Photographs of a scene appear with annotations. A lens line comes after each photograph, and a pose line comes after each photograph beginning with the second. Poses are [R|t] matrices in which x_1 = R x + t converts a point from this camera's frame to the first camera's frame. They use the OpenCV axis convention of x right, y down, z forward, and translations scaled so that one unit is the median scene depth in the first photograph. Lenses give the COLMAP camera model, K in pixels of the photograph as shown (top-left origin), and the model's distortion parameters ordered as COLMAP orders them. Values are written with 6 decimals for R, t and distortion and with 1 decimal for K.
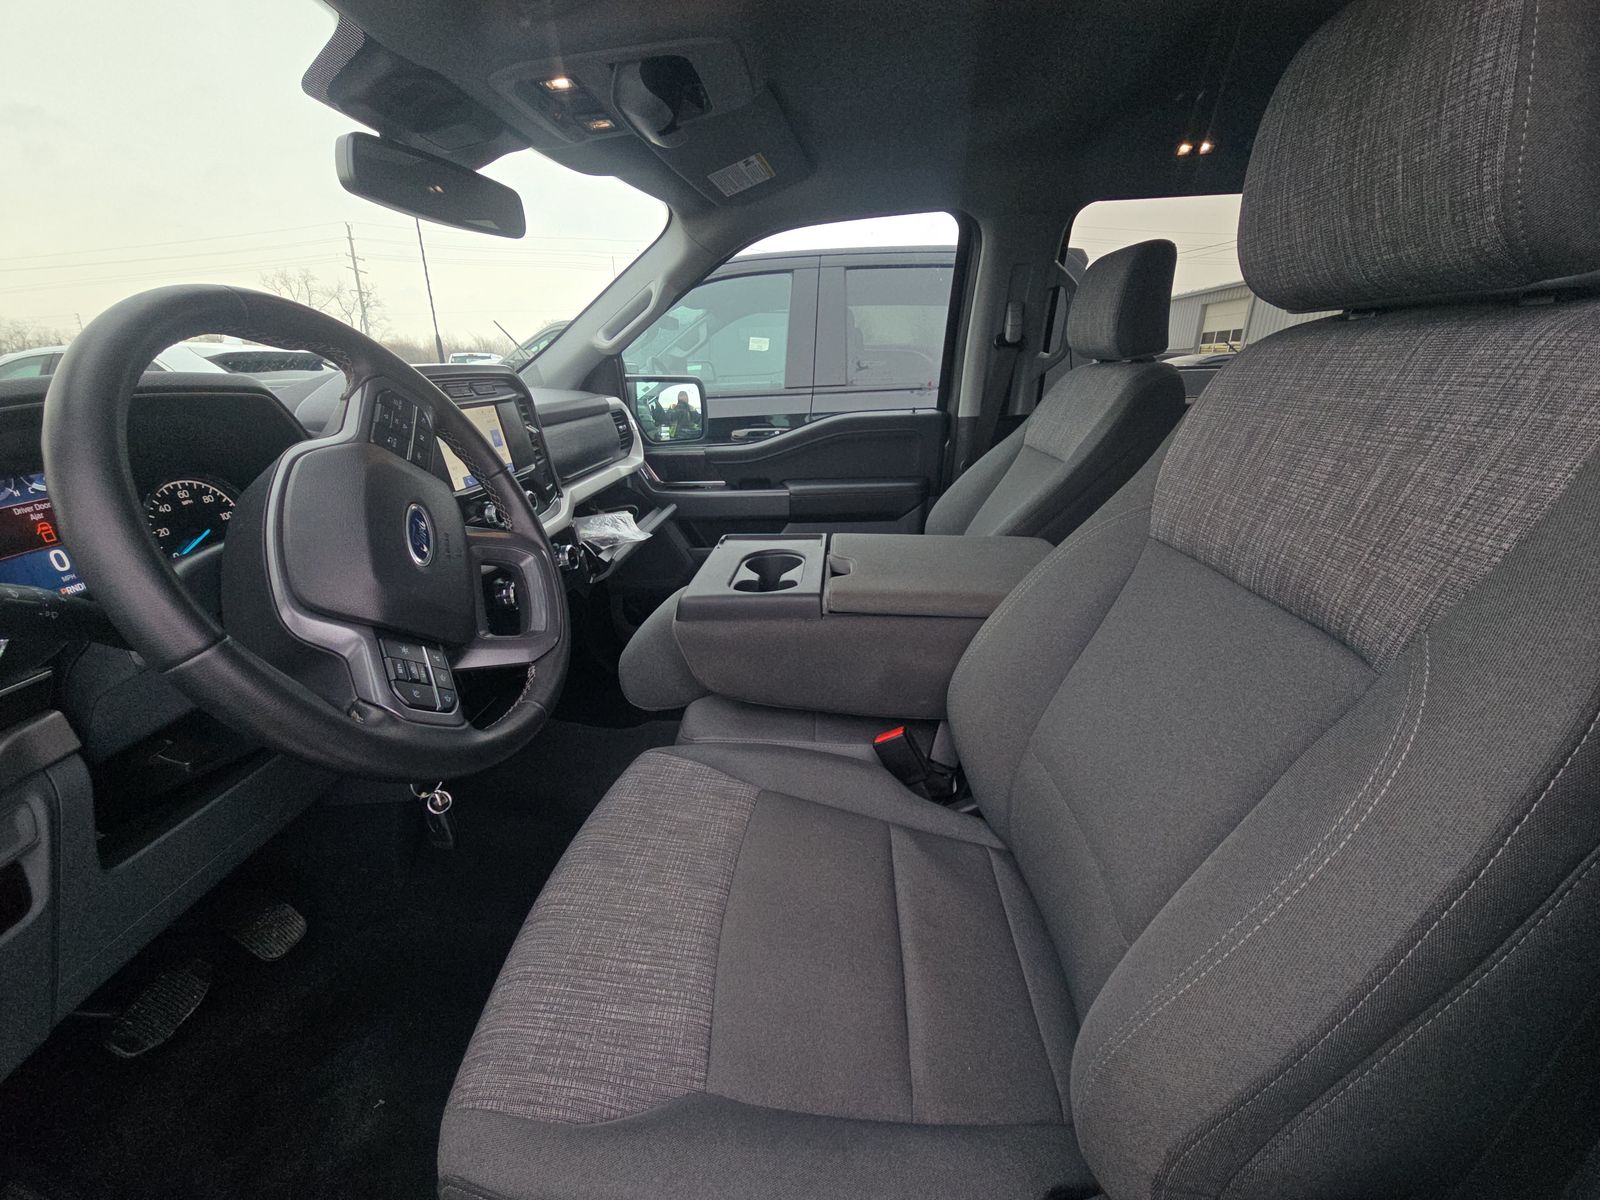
lens RADIAL K [[650.5, 0, 802.2], [0, 650.5, 606.9], [0, 0, 1]] dist [0.005868, -0.001306]
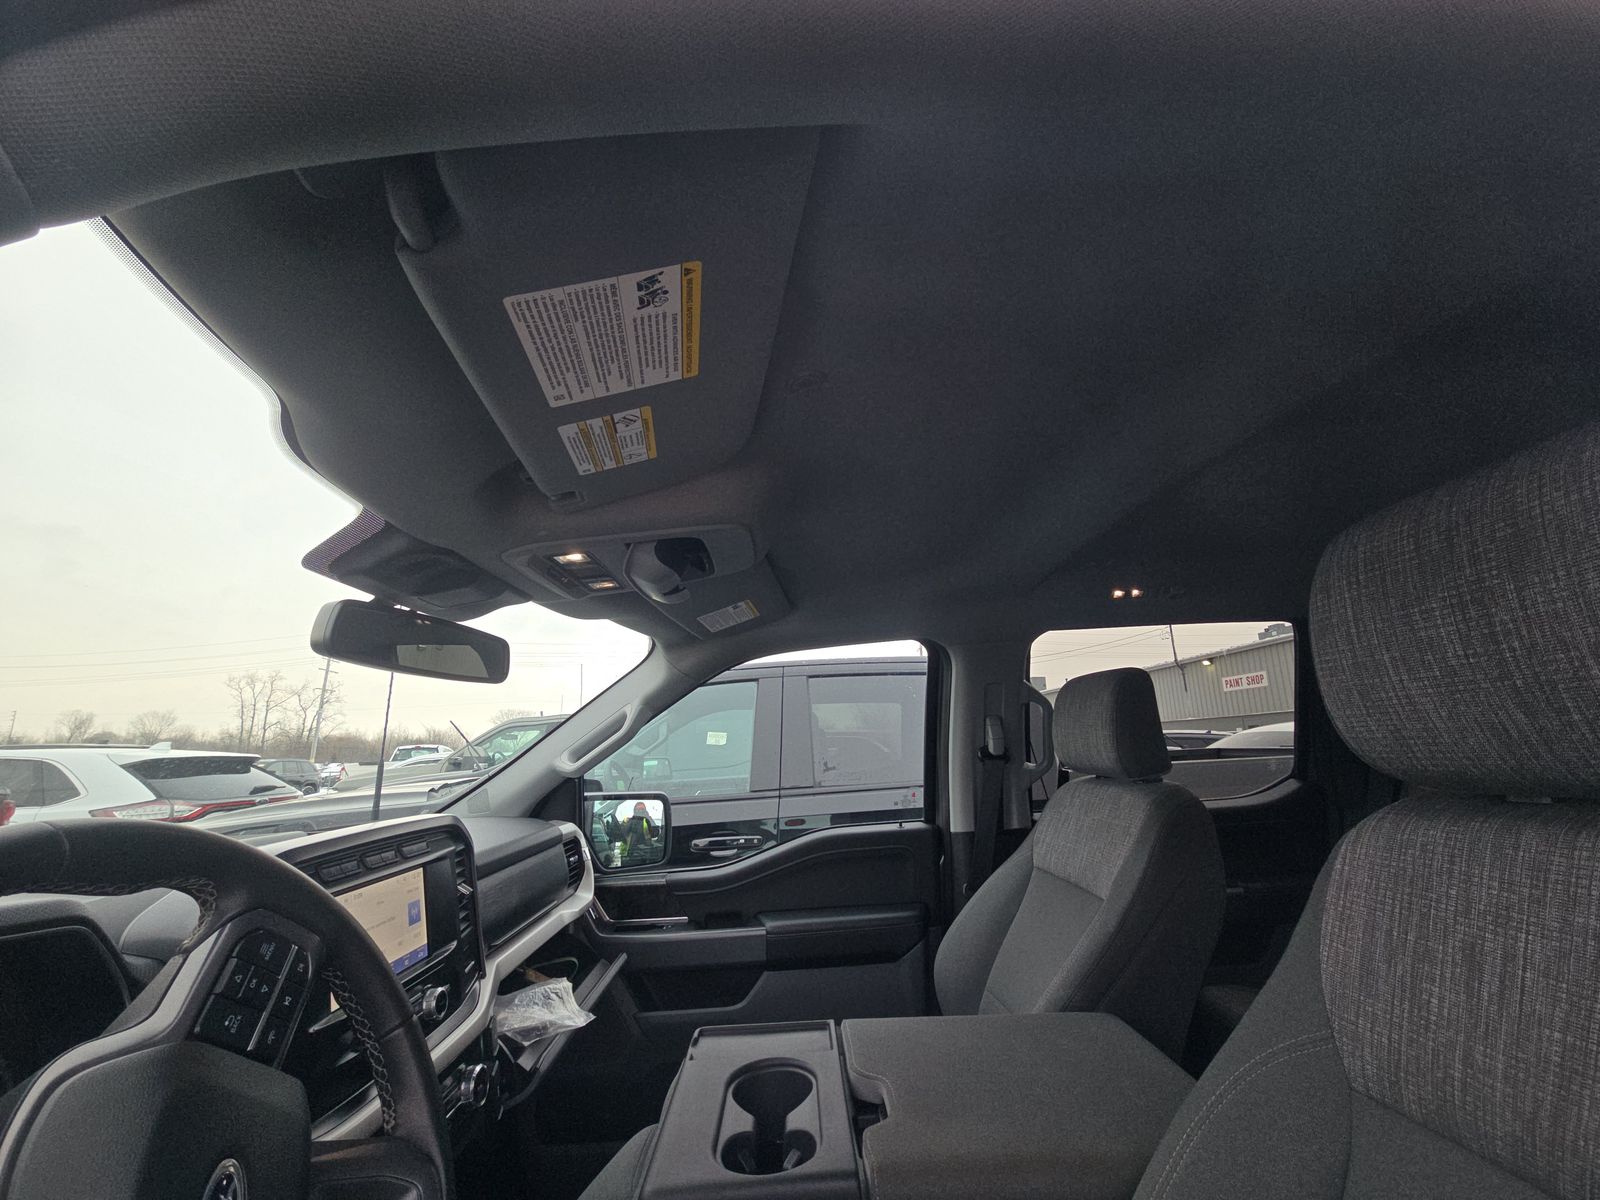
lens RADIAL K [[650.5, 0, 794.2], [0, 650.5, 597.6], [0, 0, 1]] dist [0.005868, -0.001306]
pose [[0.997452, -0.001385, 0.071323, -0.060067], [0.040049, 0.838248, -0.543816, -0.110079], [-0.059033, 0.545287, 0.836168, 0.098787]]
